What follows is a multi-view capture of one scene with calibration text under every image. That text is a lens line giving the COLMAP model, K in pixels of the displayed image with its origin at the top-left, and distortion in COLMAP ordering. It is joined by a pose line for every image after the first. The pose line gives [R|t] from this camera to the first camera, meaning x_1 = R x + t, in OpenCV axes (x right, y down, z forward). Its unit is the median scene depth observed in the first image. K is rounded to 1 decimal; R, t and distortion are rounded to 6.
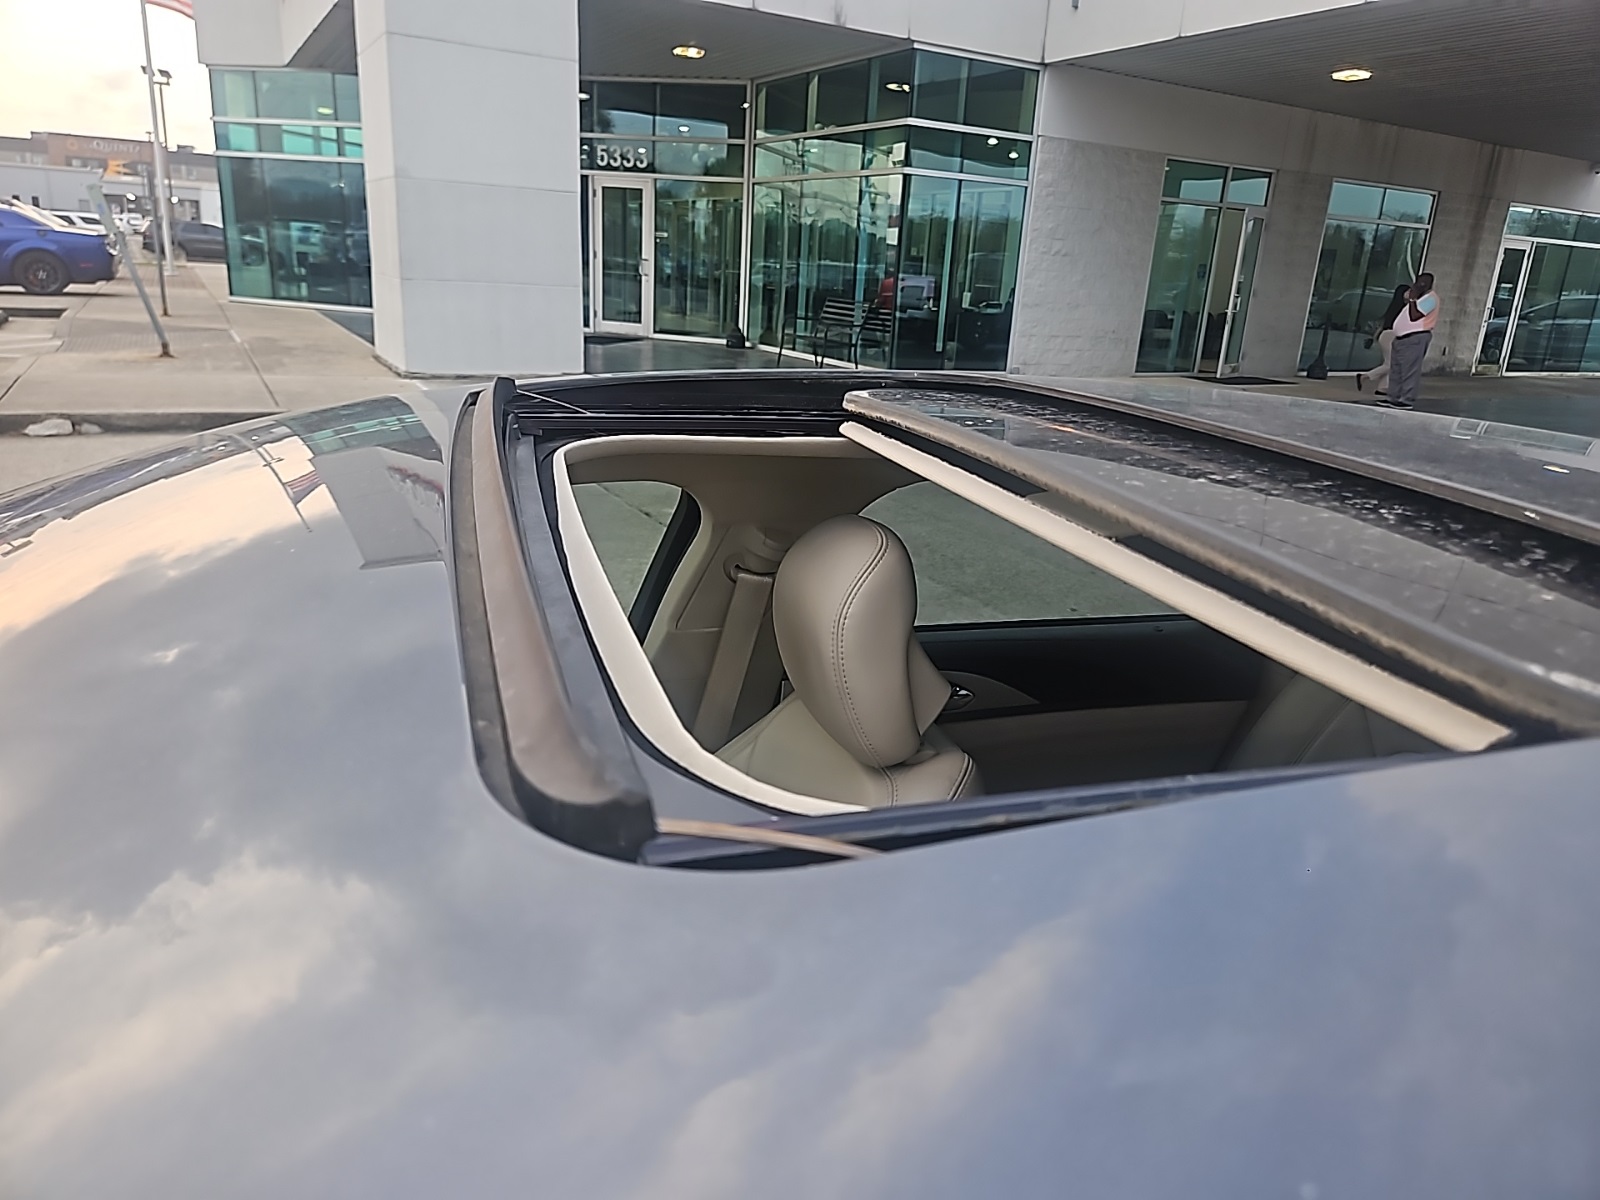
lens RADIAL K [[1052.8, 0, 818.9], [0, 1052.8, 564.1], [0, 0, 1]] dist [0.052783, -0.058473]
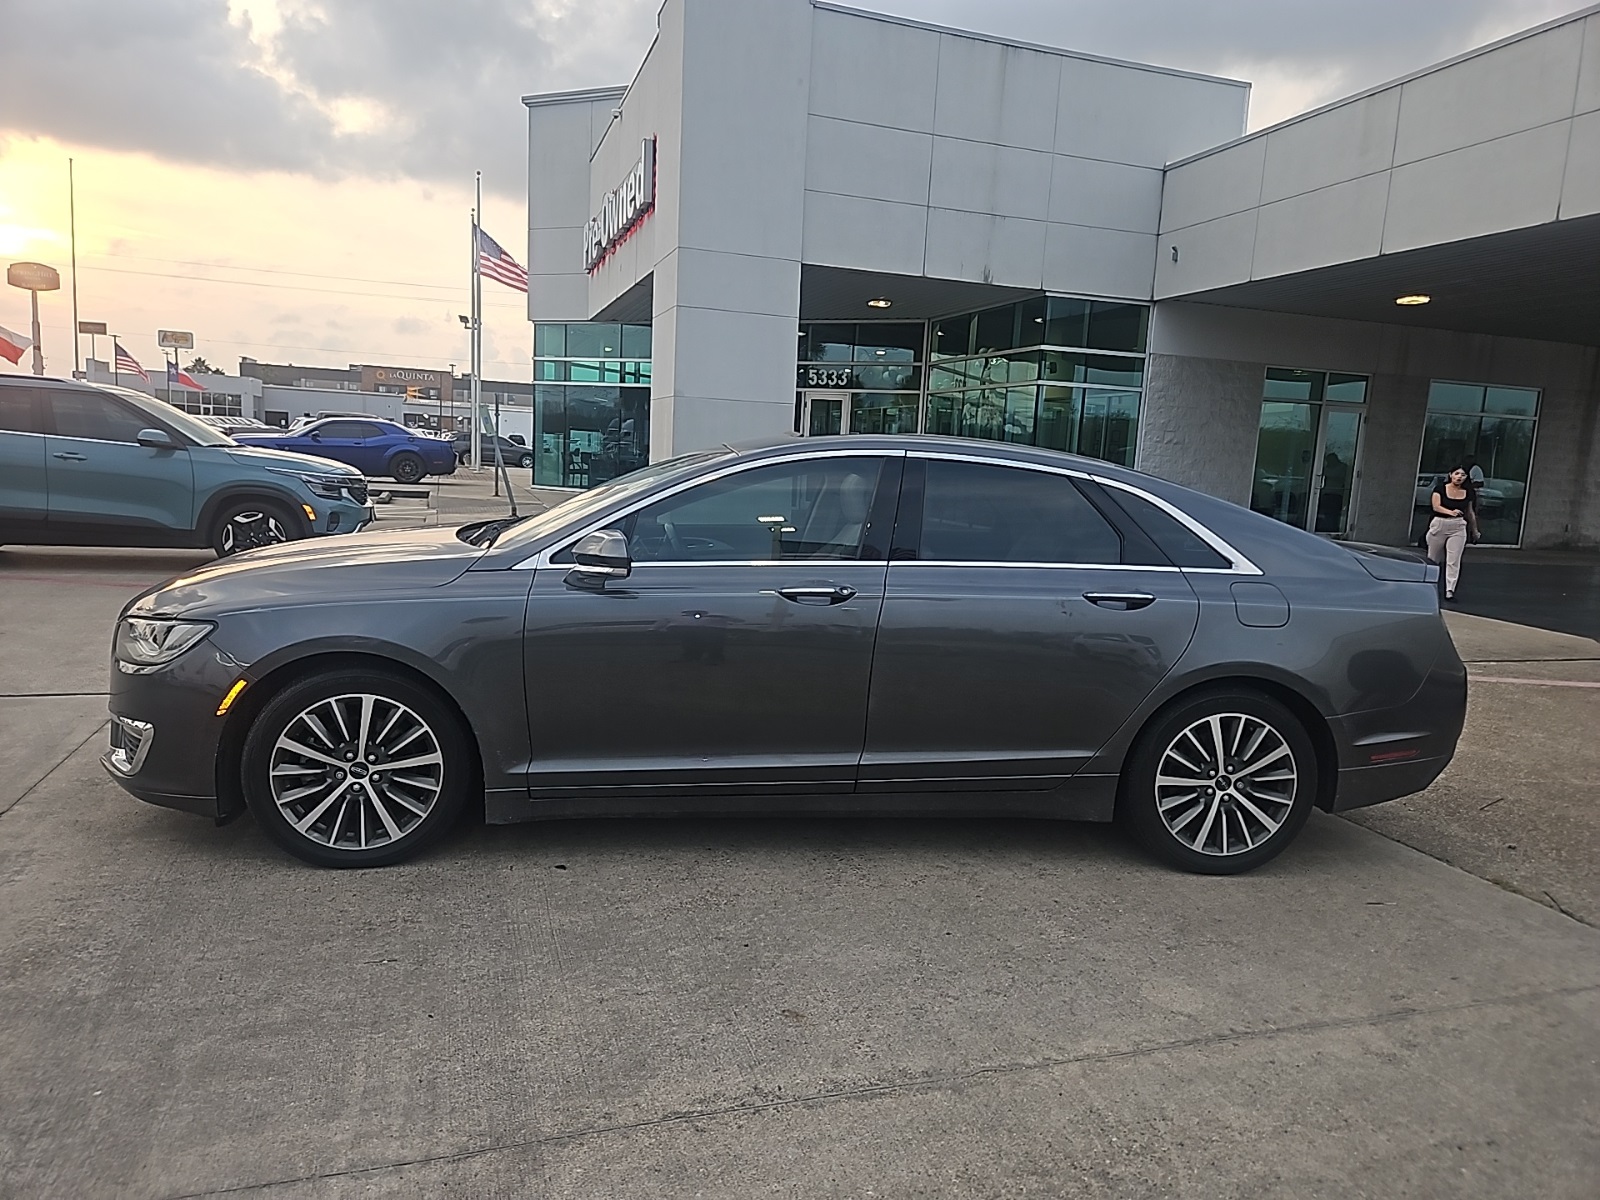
lens RADIAL K [[1052.8, 0, 818.9], [0, 1052.8, 564.1], [0, 0, 1]] dist [0.052783, -0.058473]
pose [[0.982769, 0.008224, -0.184653, 0.048026], [-0.042146, 0.982663, -0.180549, 0.081658], [0.179967, 0.185220, 0.966077, -0.227607]]
